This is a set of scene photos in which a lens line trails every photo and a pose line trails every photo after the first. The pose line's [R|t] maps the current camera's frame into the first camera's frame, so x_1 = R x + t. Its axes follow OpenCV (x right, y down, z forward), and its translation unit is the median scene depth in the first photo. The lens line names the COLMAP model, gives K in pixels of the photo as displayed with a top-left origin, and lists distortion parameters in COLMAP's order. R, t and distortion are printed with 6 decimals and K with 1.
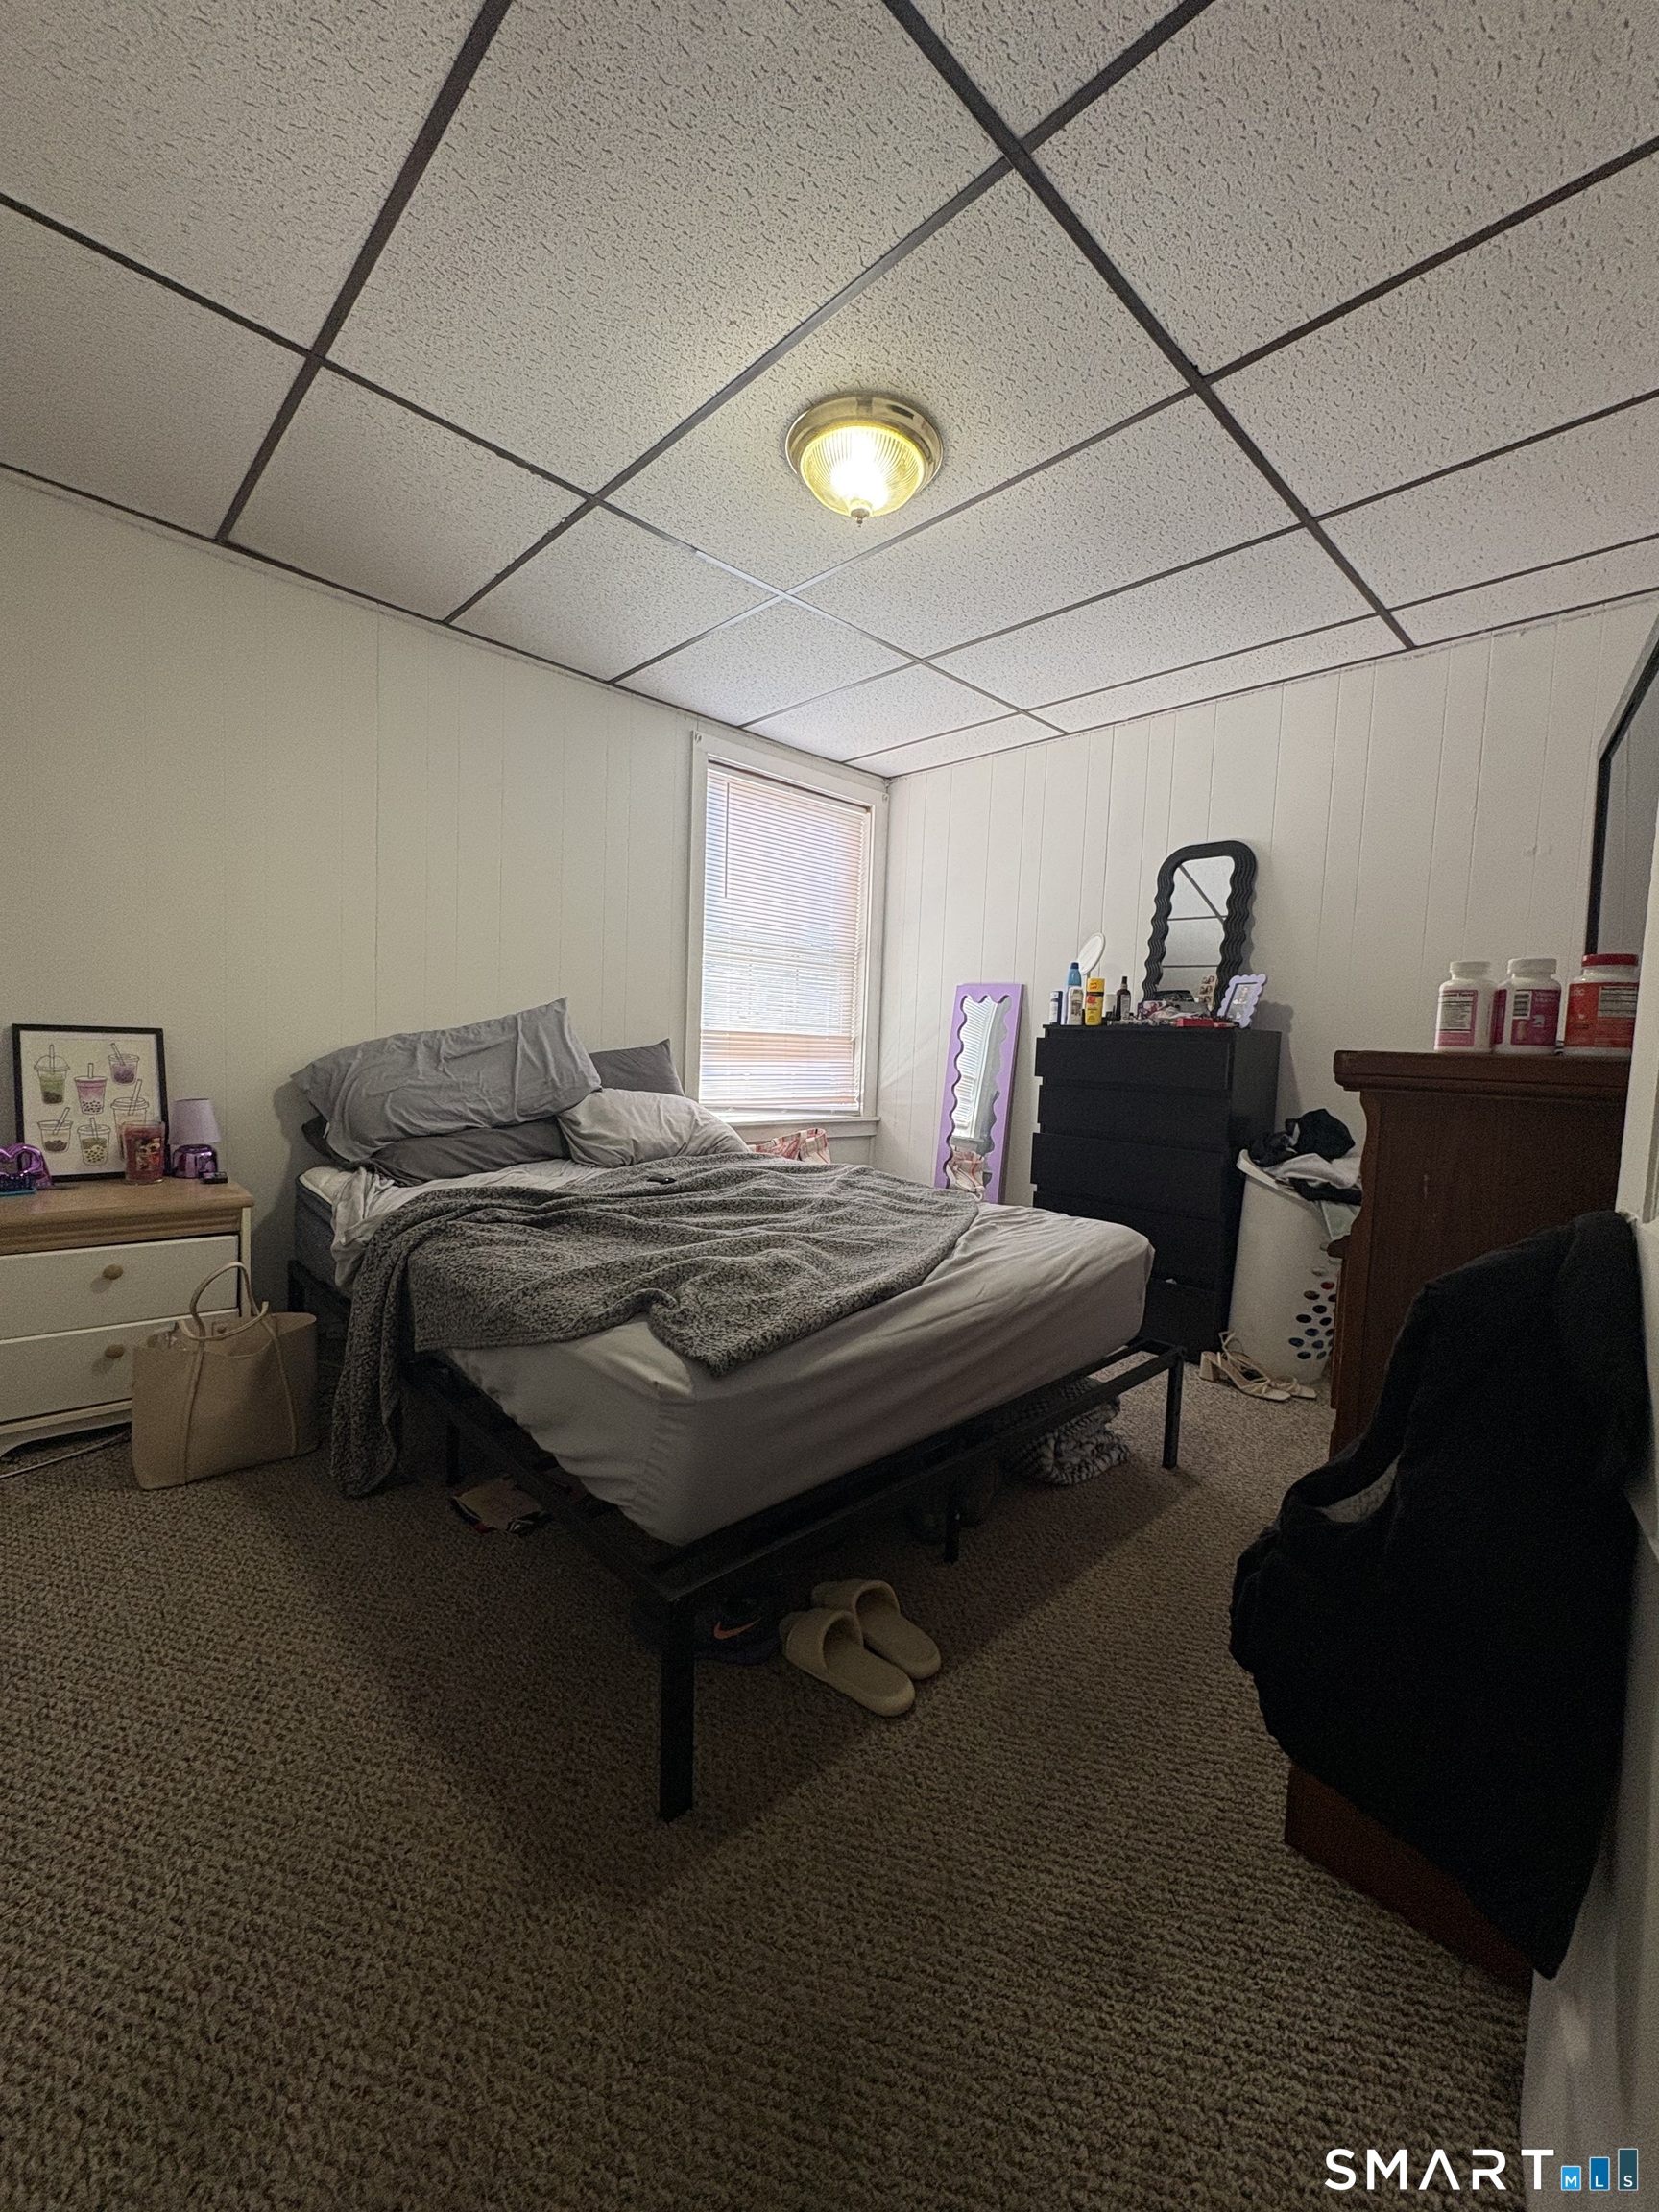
lens RADIAL K [[882.1, 0, 829.0], [0, 882.1, 1100.8], [0, 0, 1]] dist [0.000332, -0.000089]
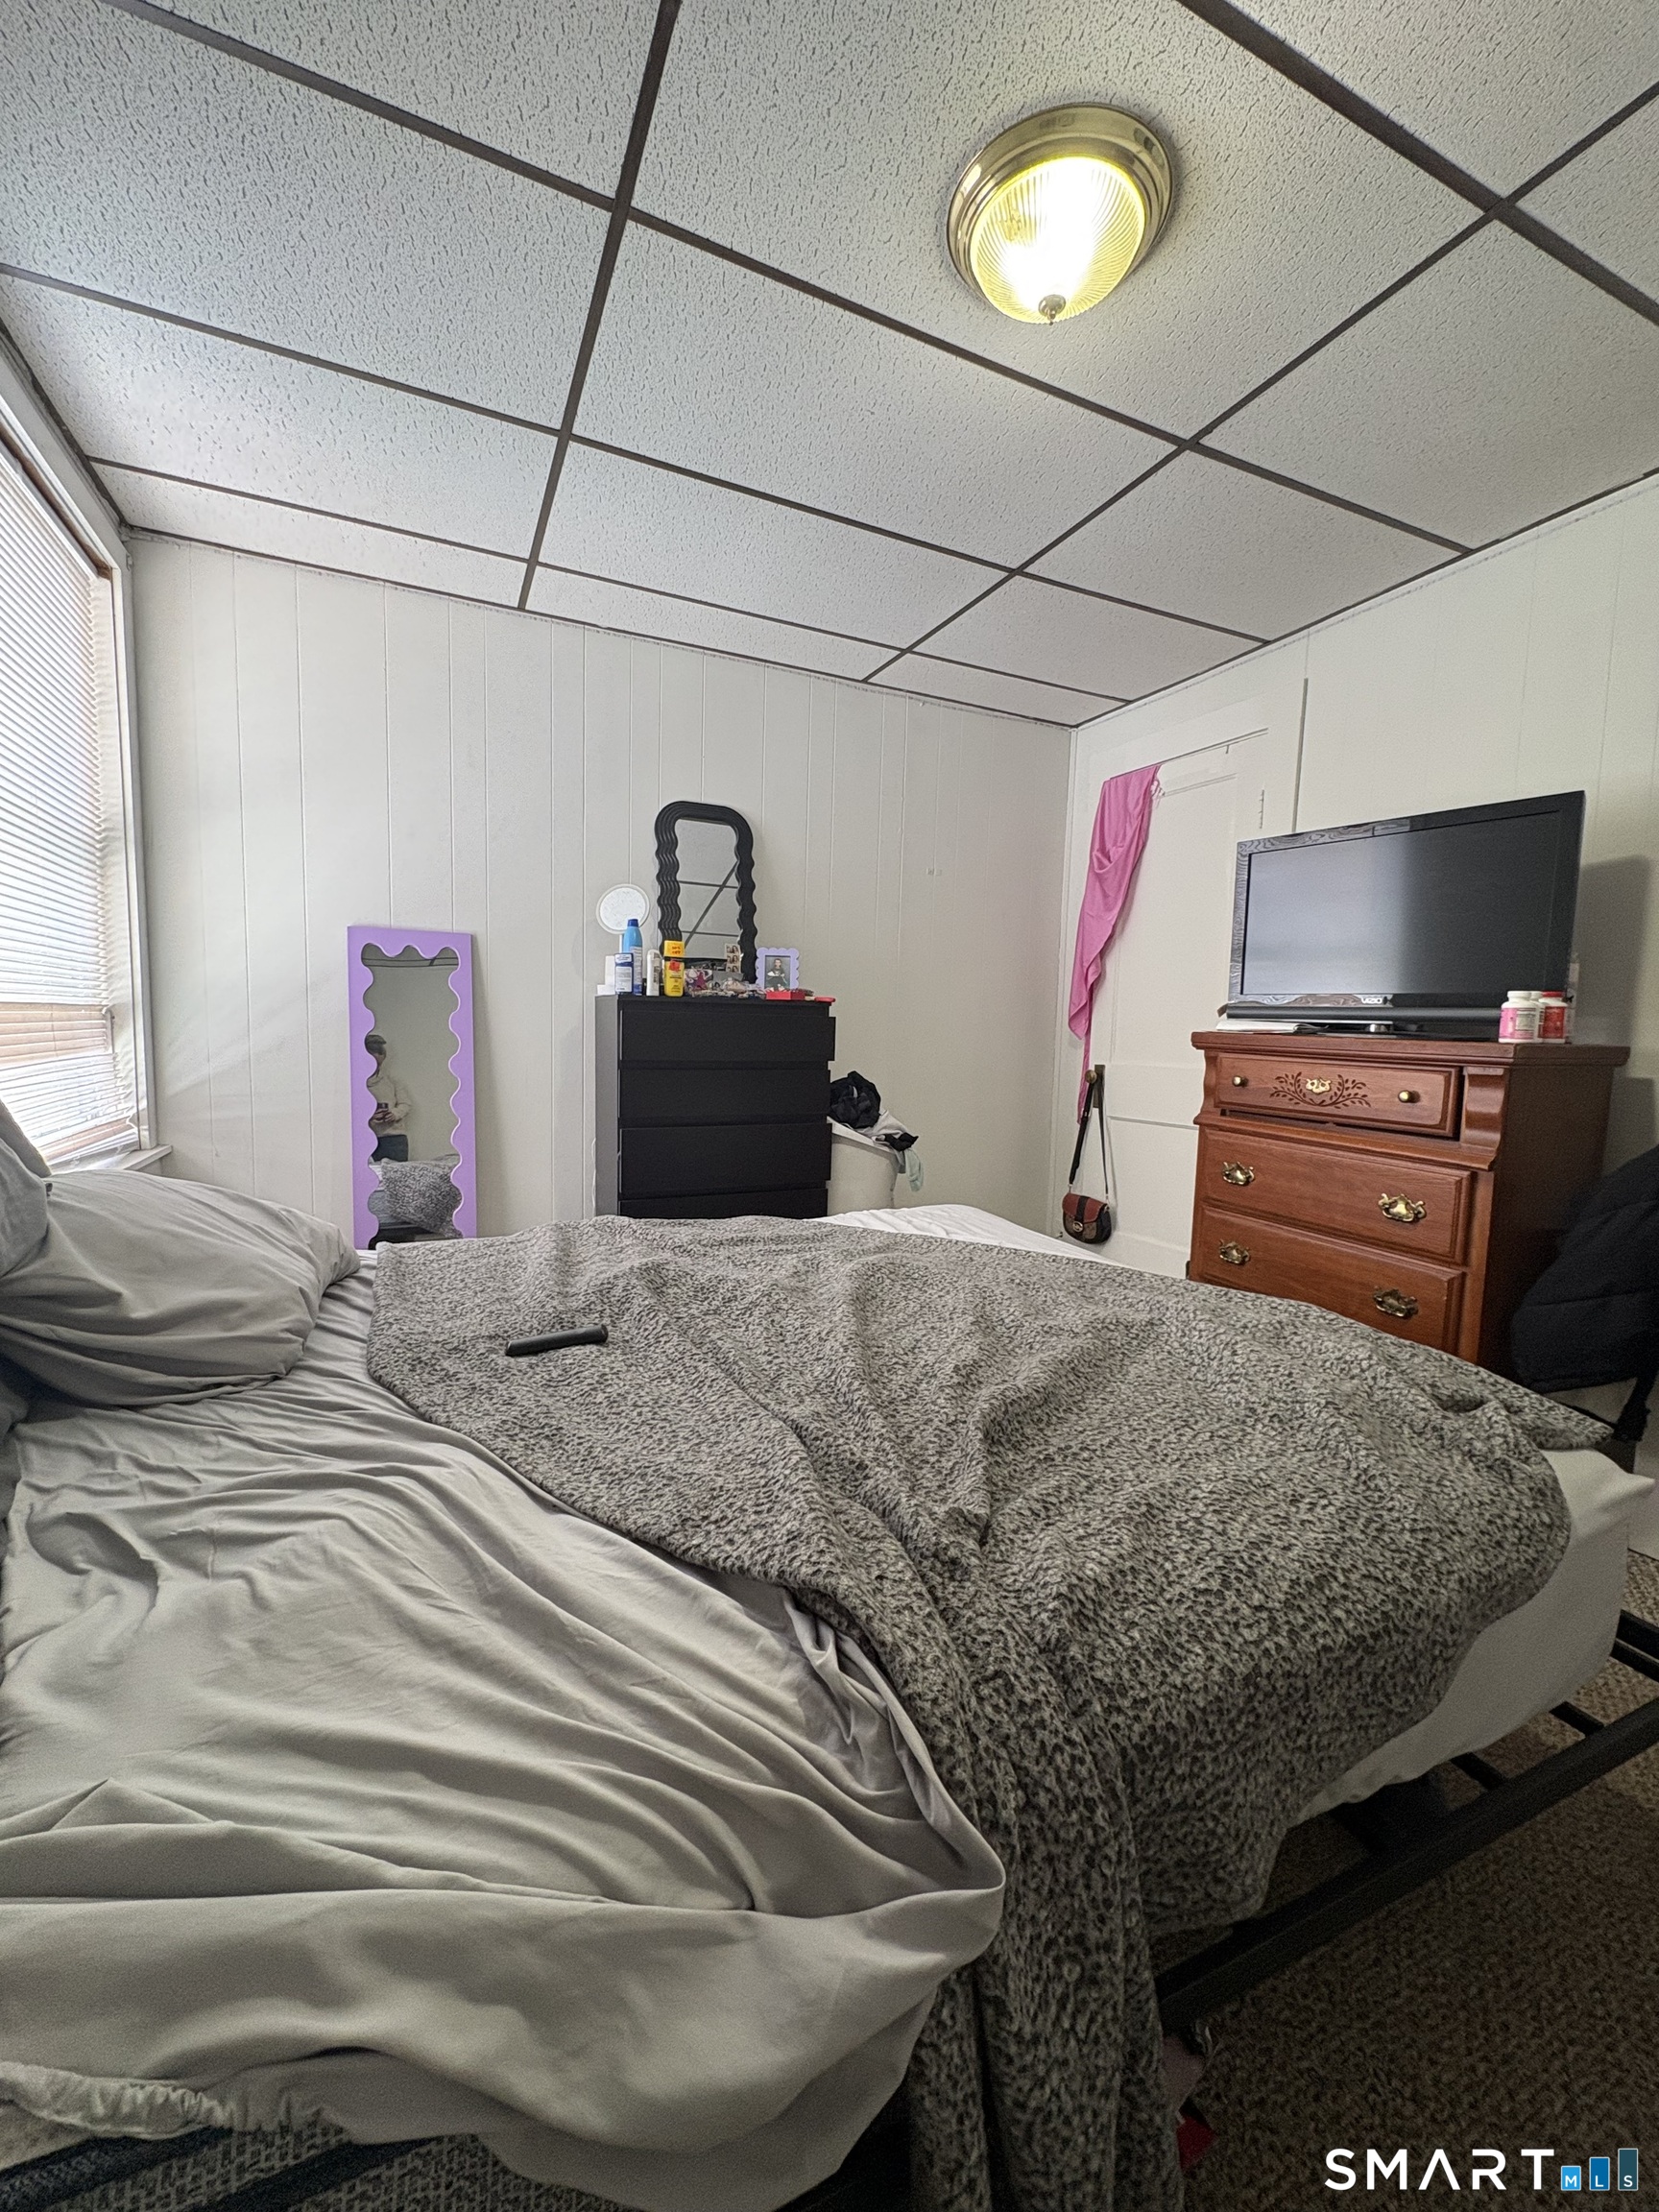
lens RADIAL K [[882.1, 0, 829.0], [0, 882.1, 1100.8], [0, 0, 1]] dist [0.000332, -0.000089]
pose [[0.315693, -0.112770, 0.942136, -0.465871], [0.055400, 0.993409, 0.100344, -0.061321], [-0.947243, 0.020516, 0.319860, 0.576070]]
